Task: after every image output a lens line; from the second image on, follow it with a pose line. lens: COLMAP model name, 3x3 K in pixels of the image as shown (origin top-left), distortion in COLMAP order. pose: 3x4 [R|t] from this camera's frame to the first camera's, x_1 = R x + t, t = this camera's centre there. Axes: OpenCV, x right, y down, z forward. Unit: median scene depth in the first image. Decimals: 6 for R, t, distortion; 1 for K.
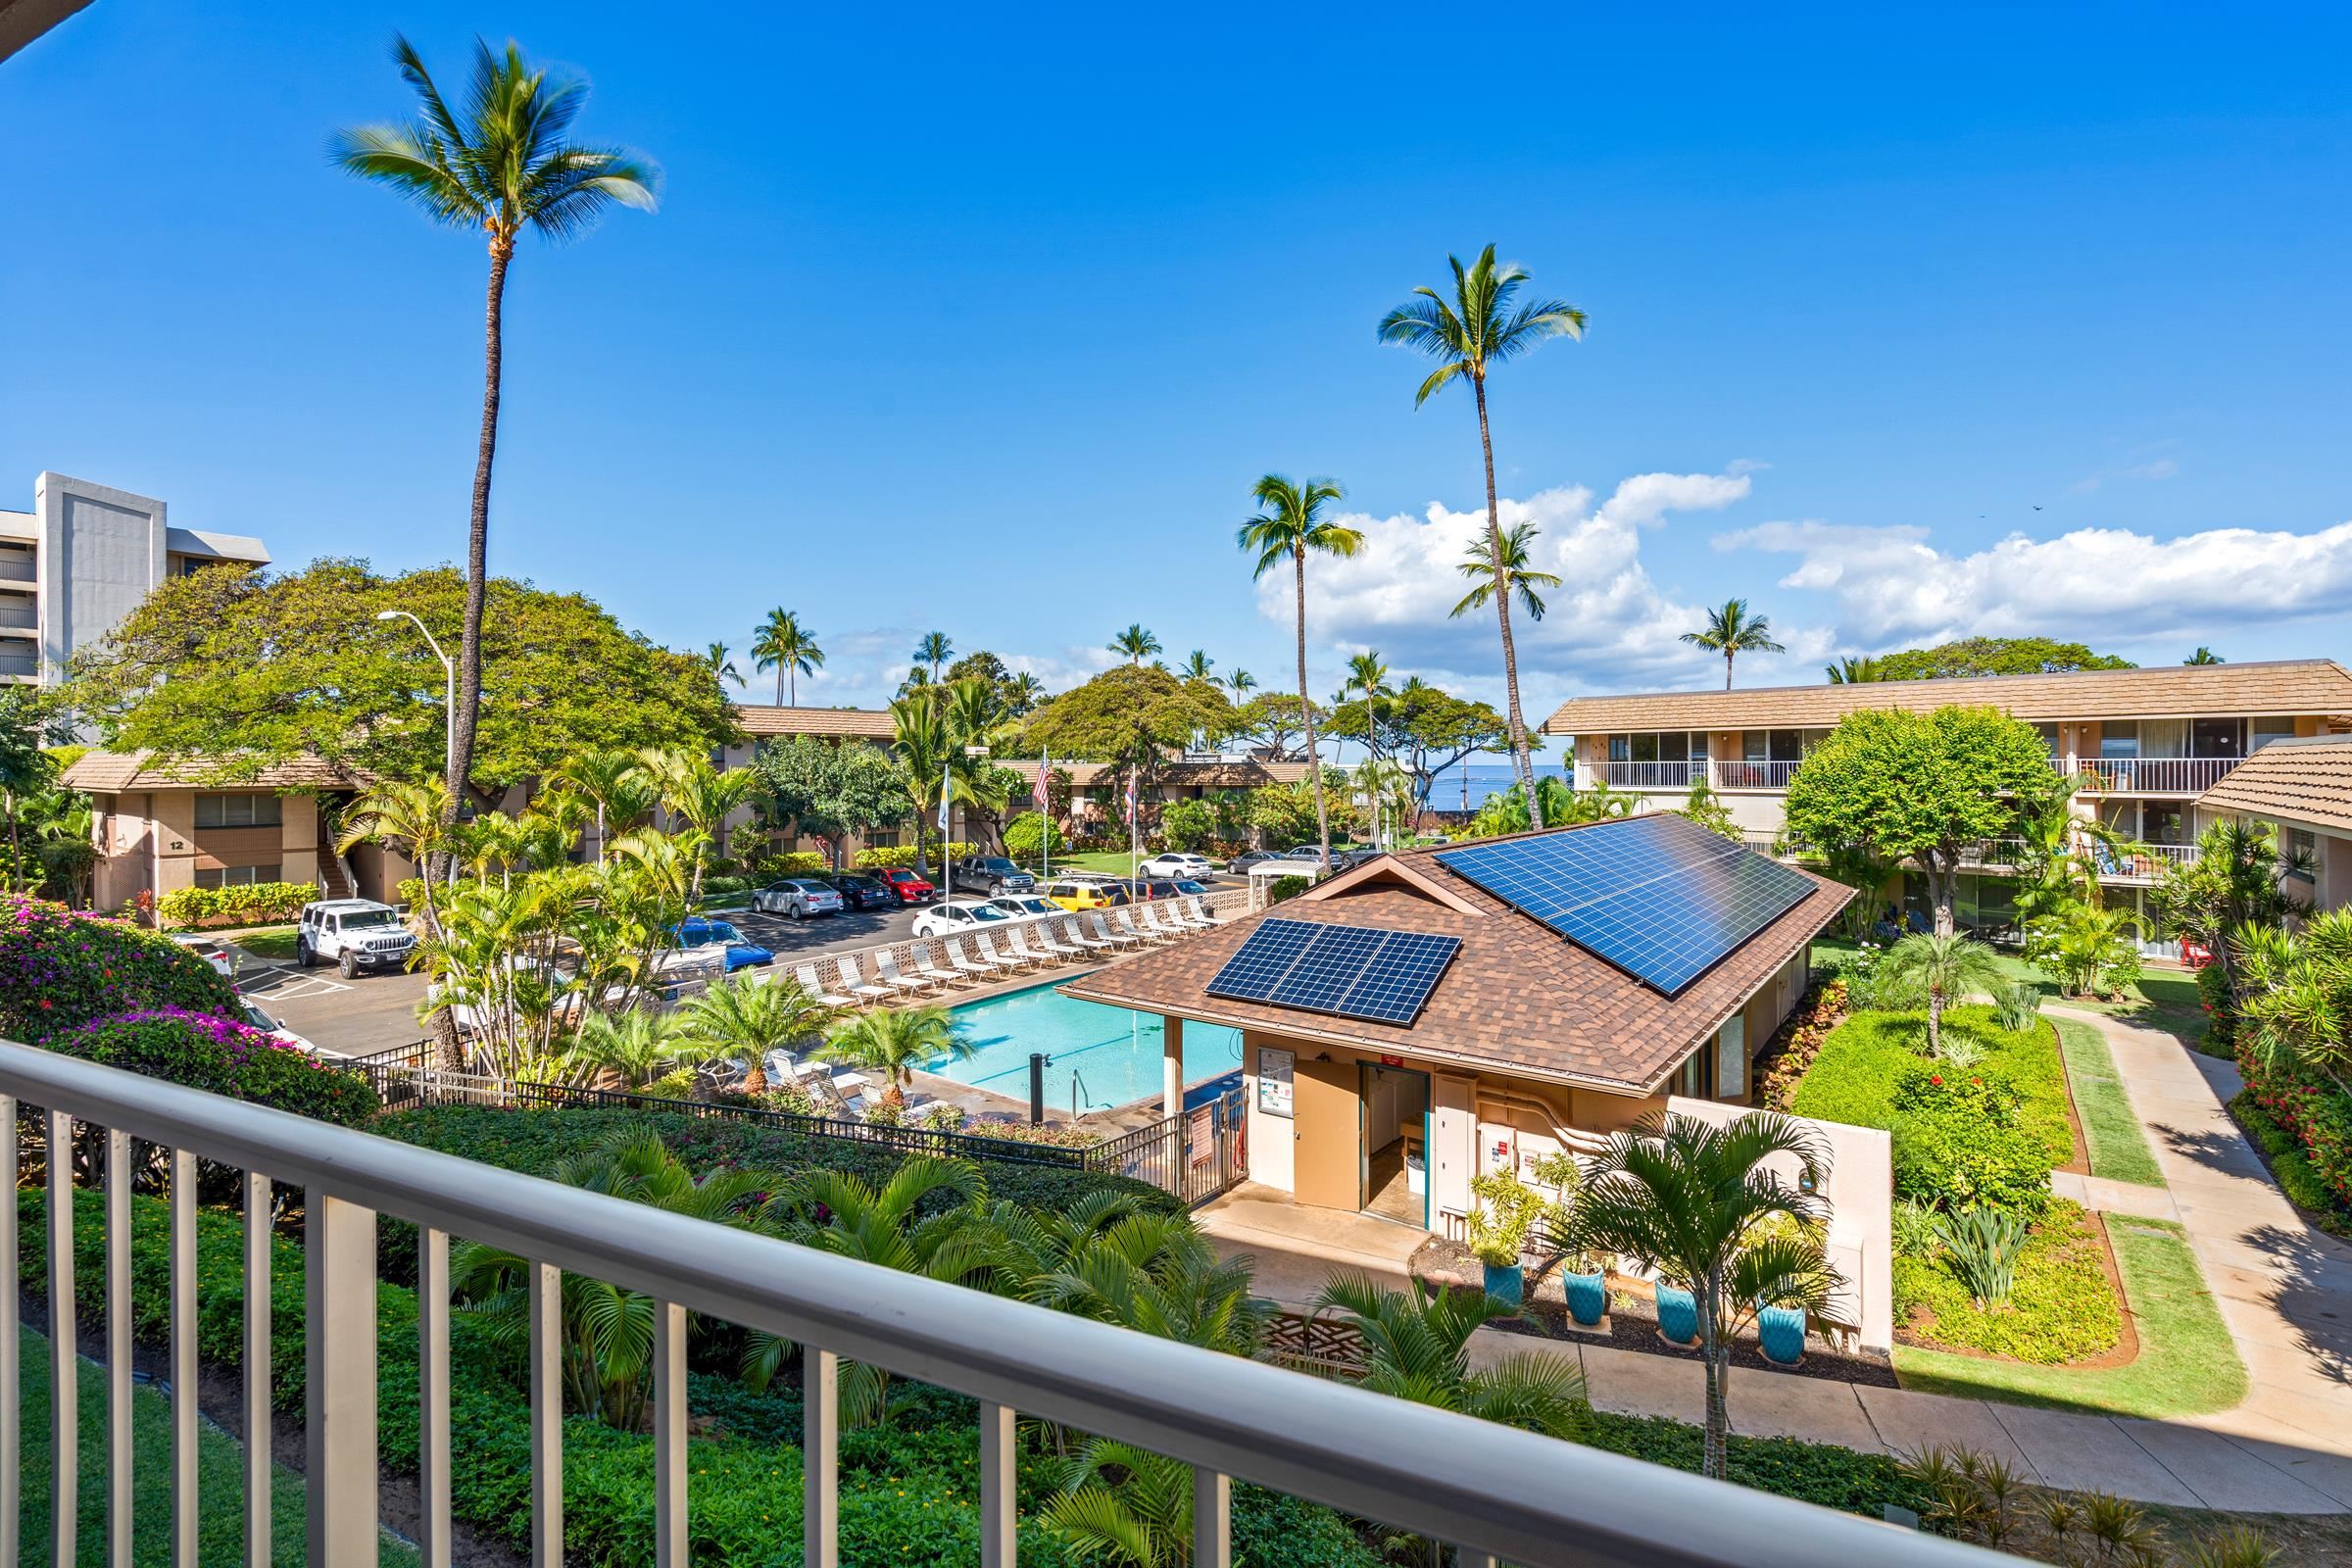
lens RADIAL K [[1059.1, 0, 1179.2], [0, 1059.1, 762.0], [0, 0, 1]] dist [-0.002784, -0.000456]
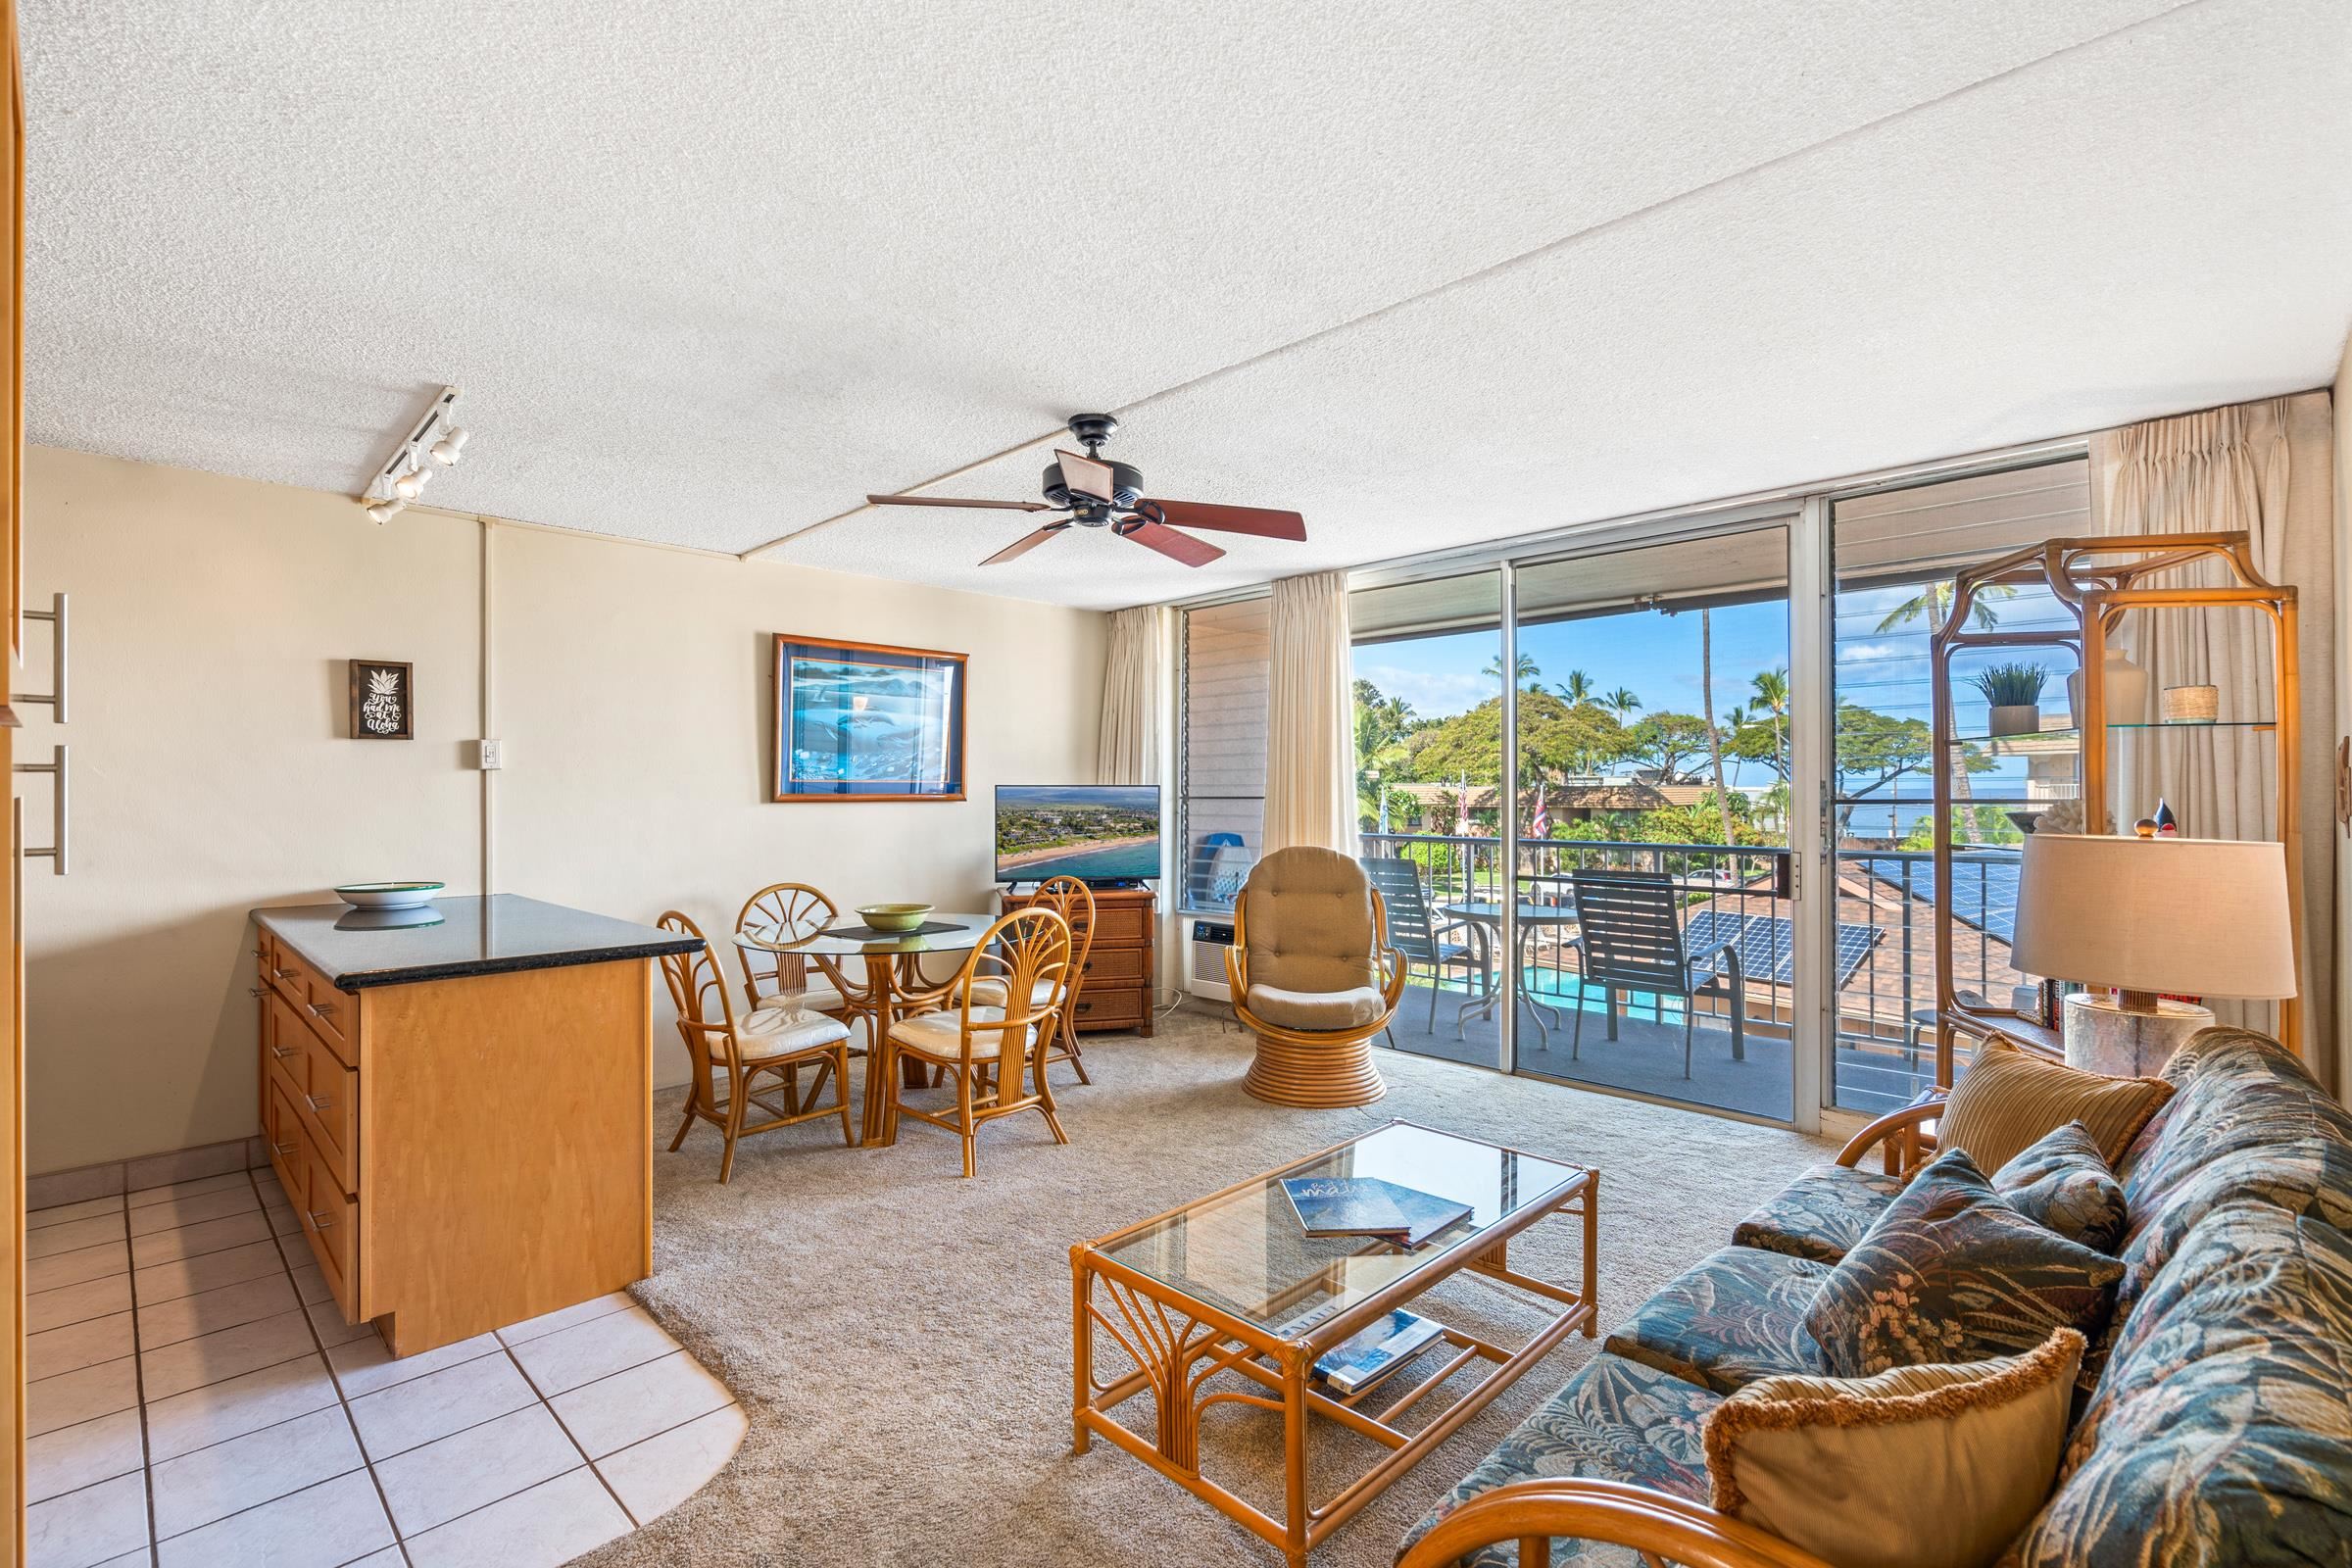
lens RADIAL K [[1059.1, 0, 1176.3], [0, 1059.1, 779.5], [0, 0, 1]] dist [-0.002784, -0.000456]
pose [[0.944941, -0.002045, -0.327235, -0.024063], [0.000347, 0.999986, -0.005248, 0.000400], [0.327241, 0.004846, 0.944928, -0.091448]]
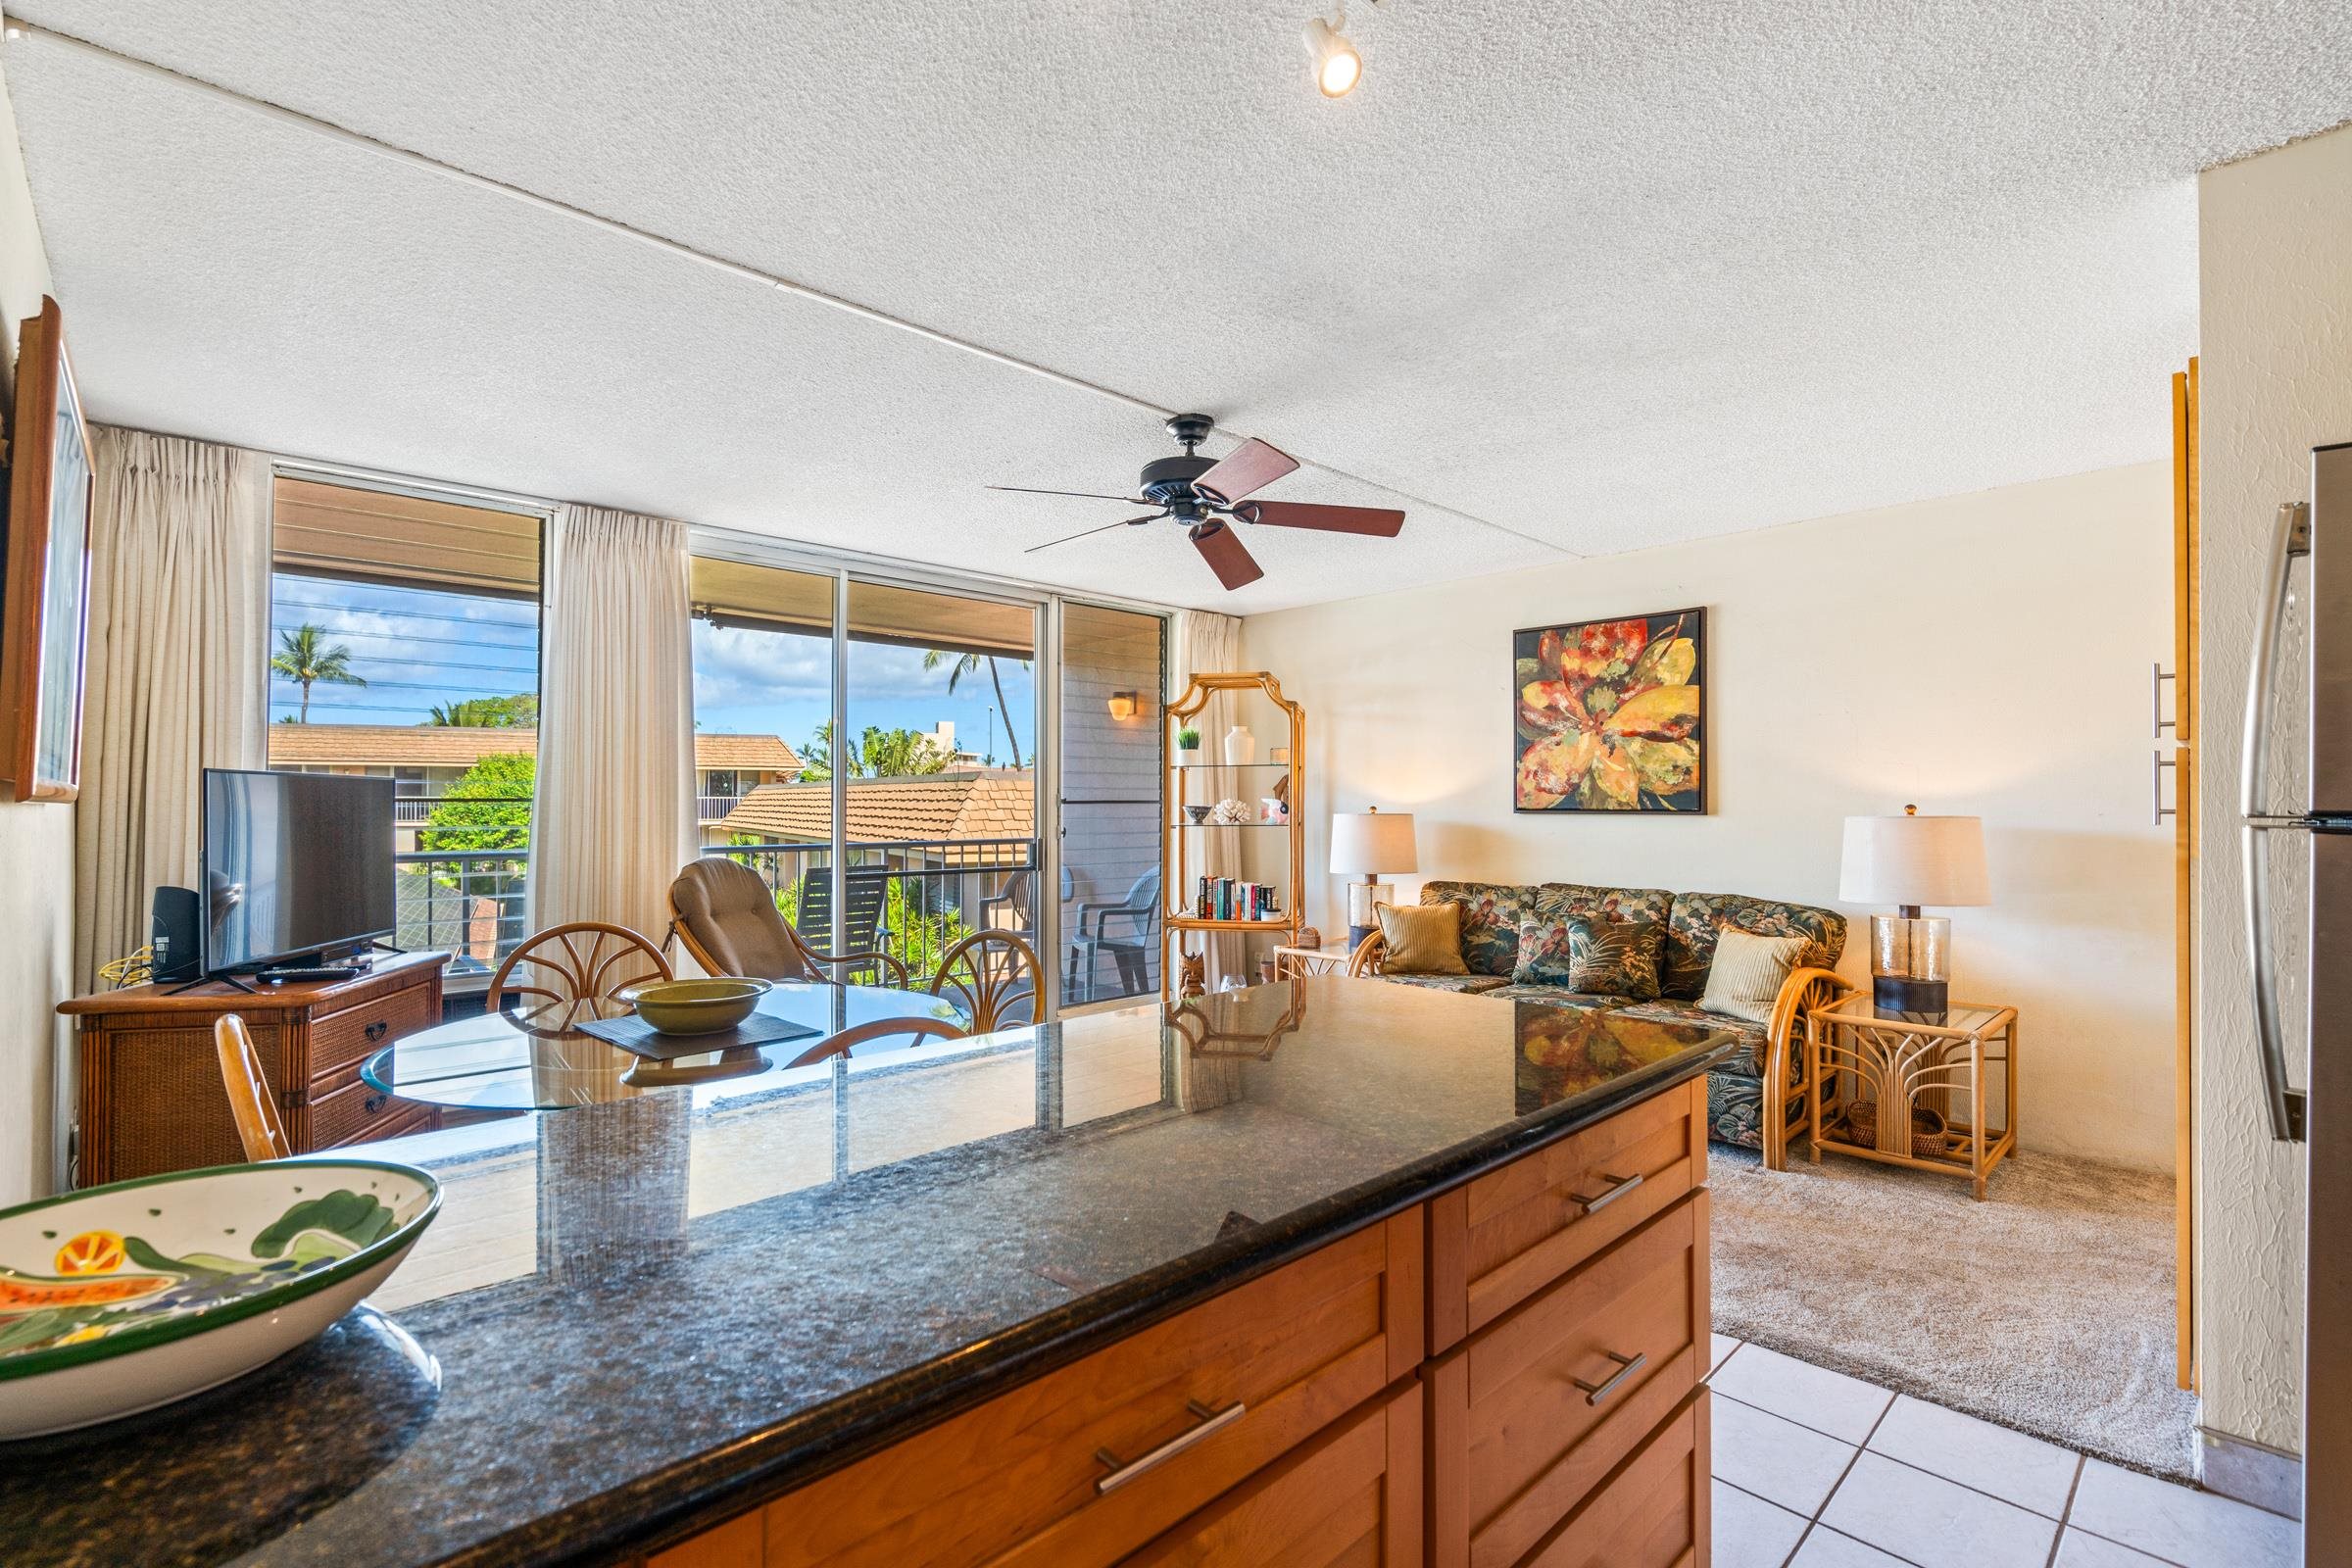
lens RADIAL K [[1059.1, 0, 1165.4], [0, 1059.1, 797.8], [0, 0, 1]] dist [-0.002784, -0.000456]
pose [[0.364962, 0.006907, 0.930997, -0.089030], [-0.005028, 0.999973, -0.005448, 0.001490], [-0.931009, -0.002692, 0.364986, -0.061544]]
